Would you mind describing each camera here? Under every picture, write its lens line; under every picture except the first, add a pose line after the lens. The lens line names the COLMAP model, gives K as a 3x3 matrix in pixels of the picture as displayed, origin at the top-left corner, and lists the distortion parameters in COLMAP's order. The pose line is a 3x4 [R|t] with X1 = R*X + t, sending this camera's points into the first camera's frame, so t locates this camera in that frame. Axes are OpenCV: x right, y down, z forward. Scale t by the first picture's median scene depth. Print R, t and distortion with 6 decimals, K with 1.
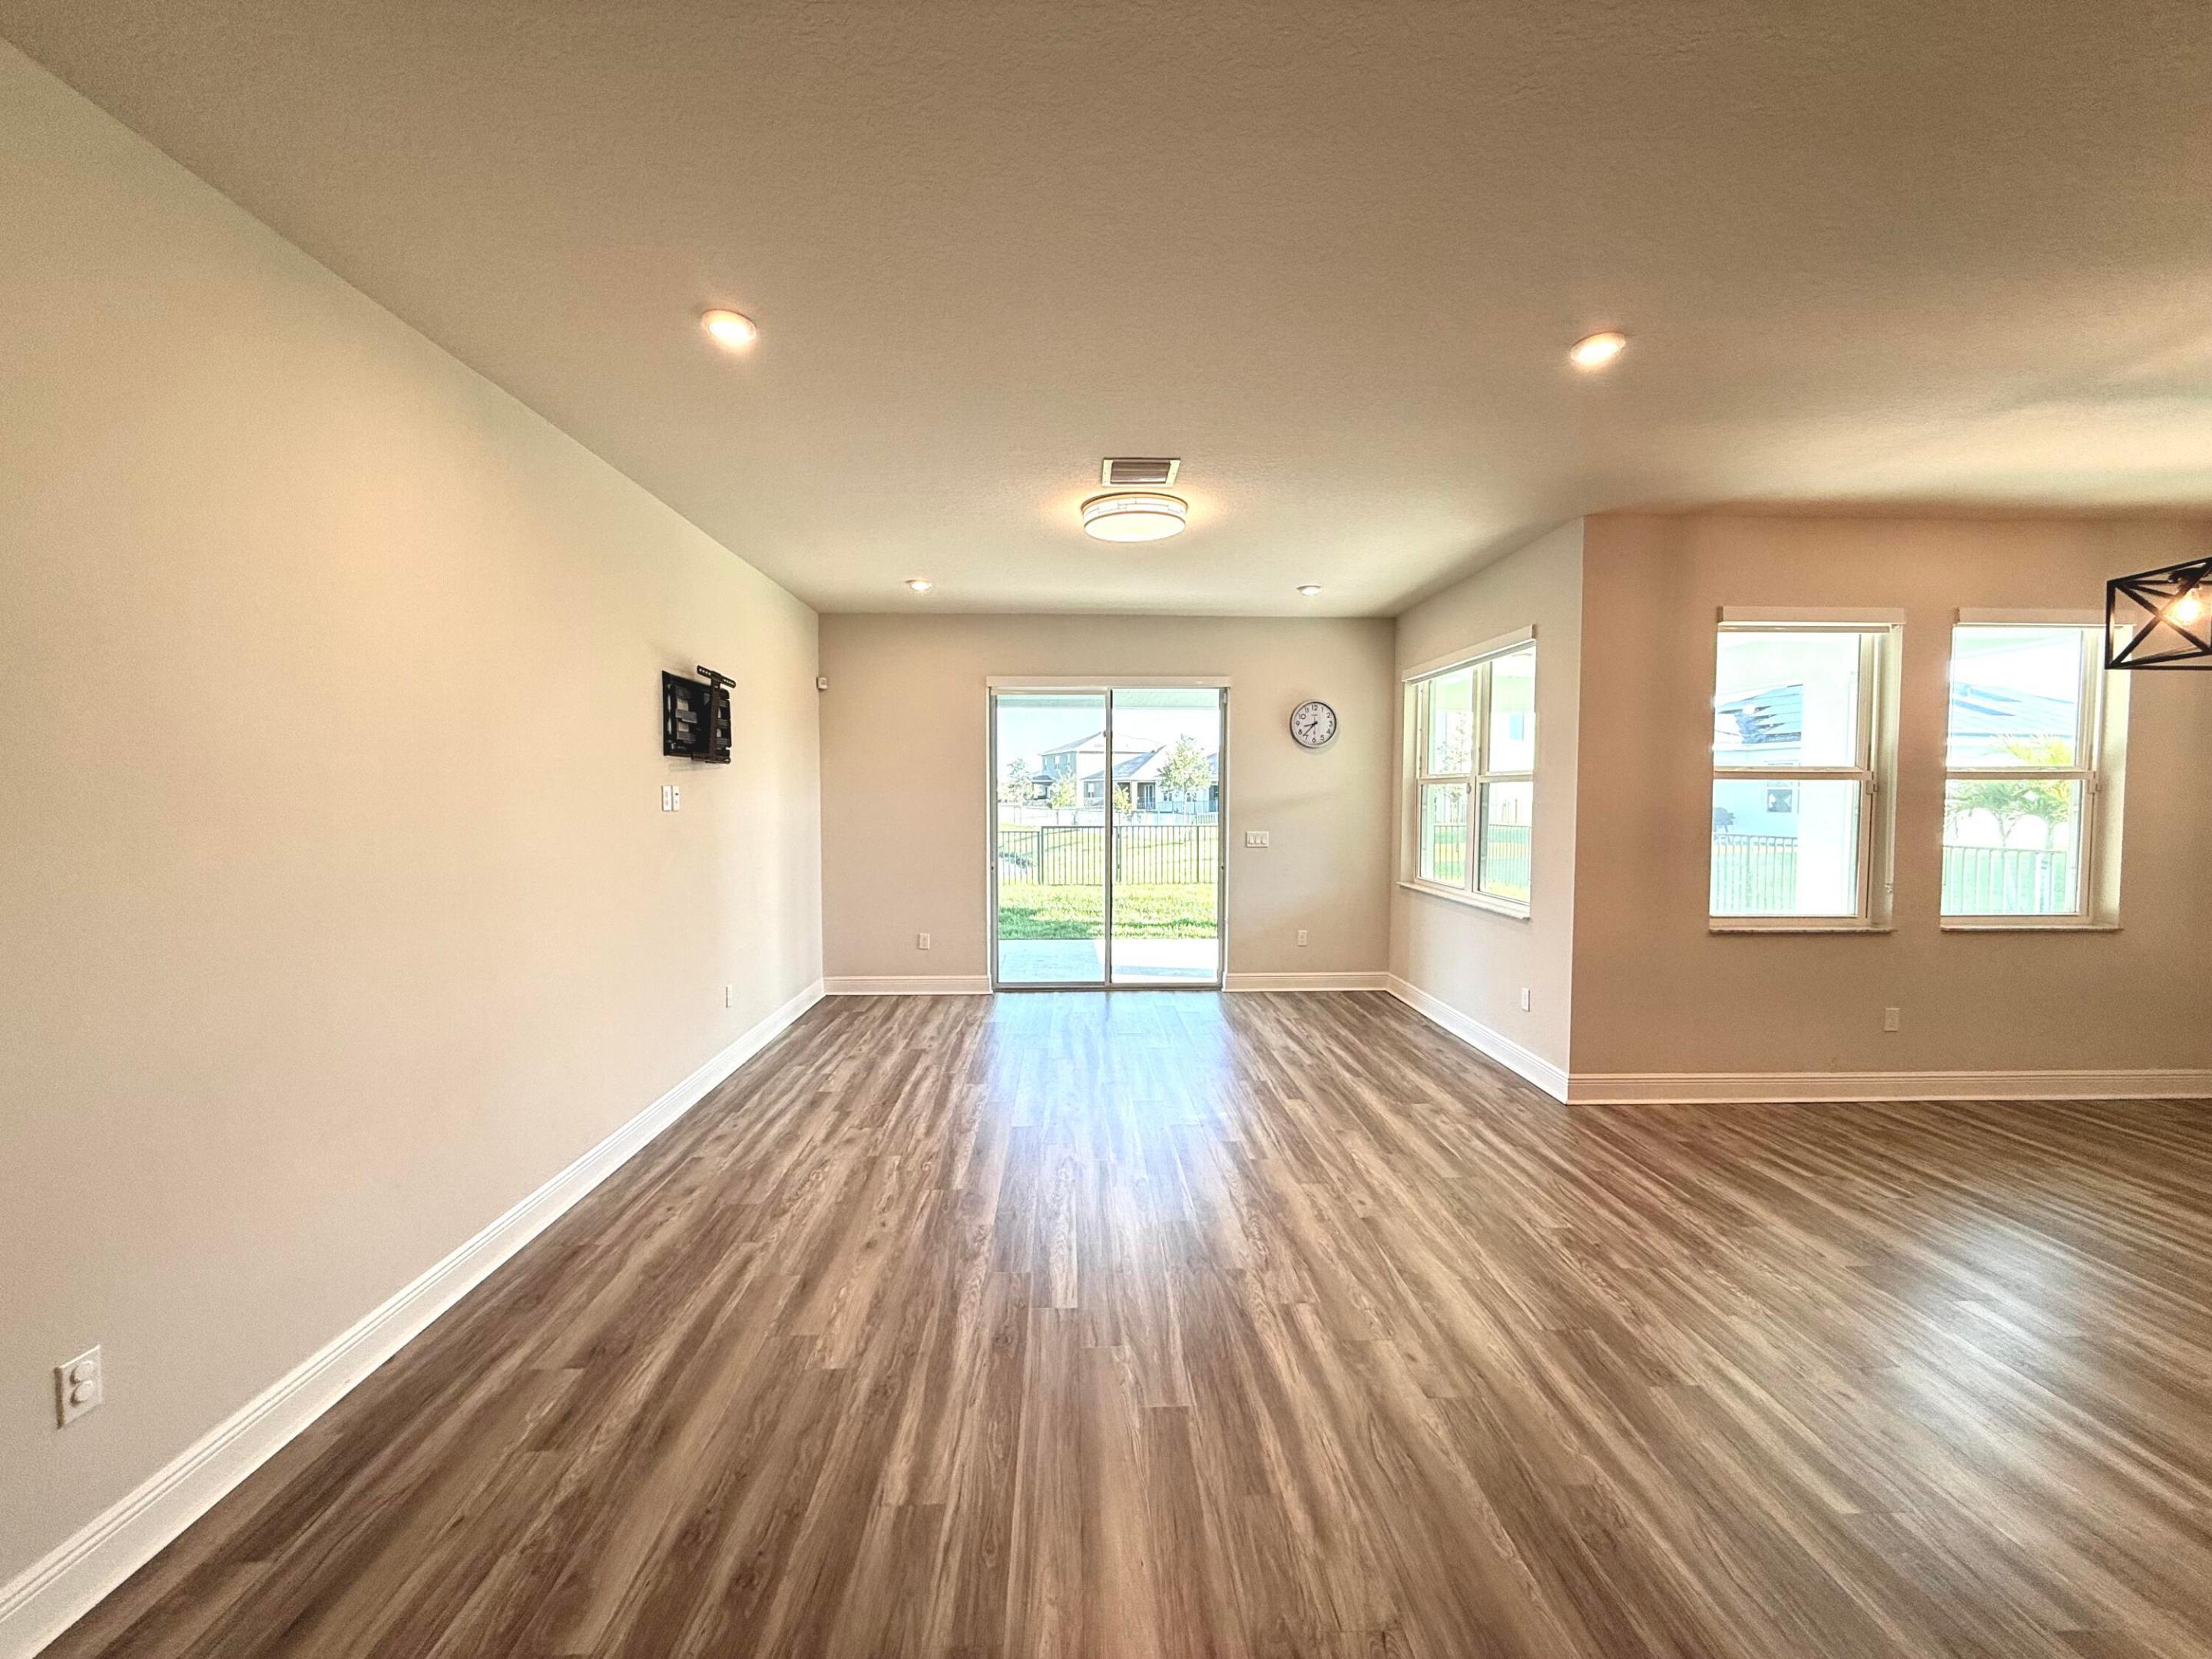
lens RADIAL K [[876.9, 0, 1105.2], [0, 876.9, 830.2], [0, 0, 1]] dist [-0.003635, 0.000191]
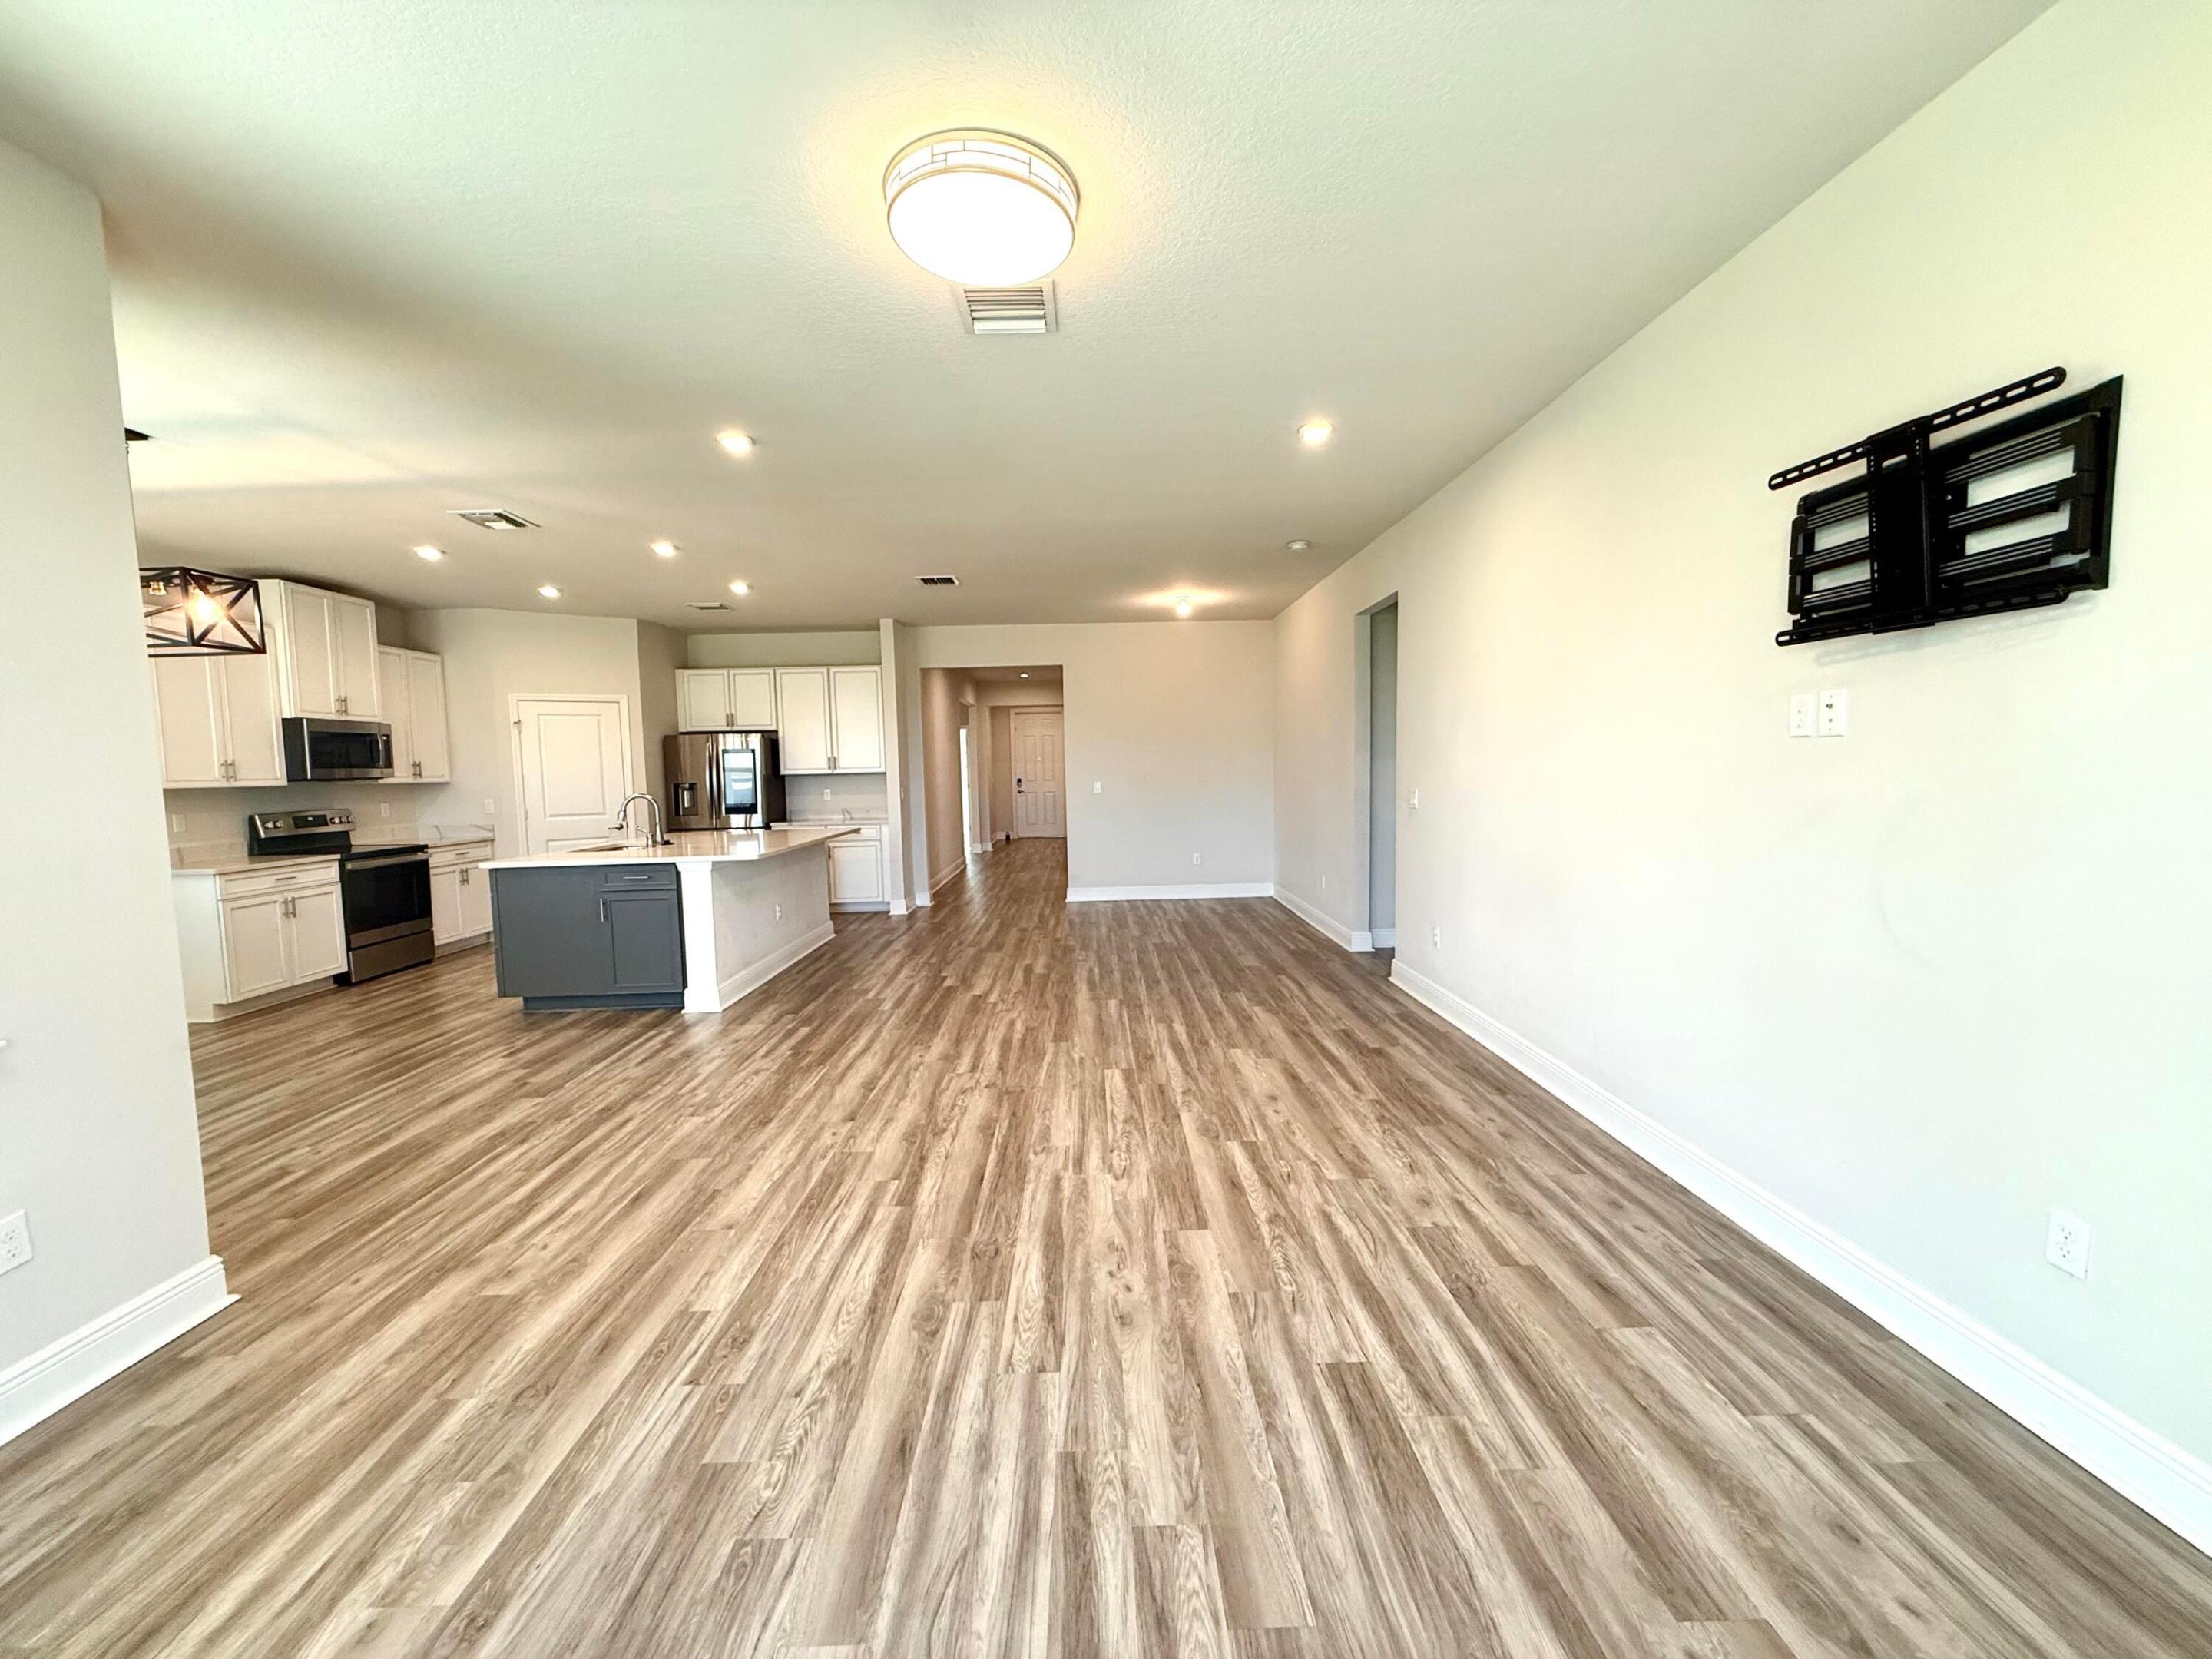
lens RADIAL K [[876.9, 0, 1105.2], [0, 876.9, 825.6], [0, 0, 1]] dist [-0.003635, 0.000191]
pose [[-0.999583, 0.019730, 0.021079, -0.053088], [0.021939, 0.993657, 0.110292, -0.043379], [-0.018770, 0.110709, -0.993676, 1.808876]]
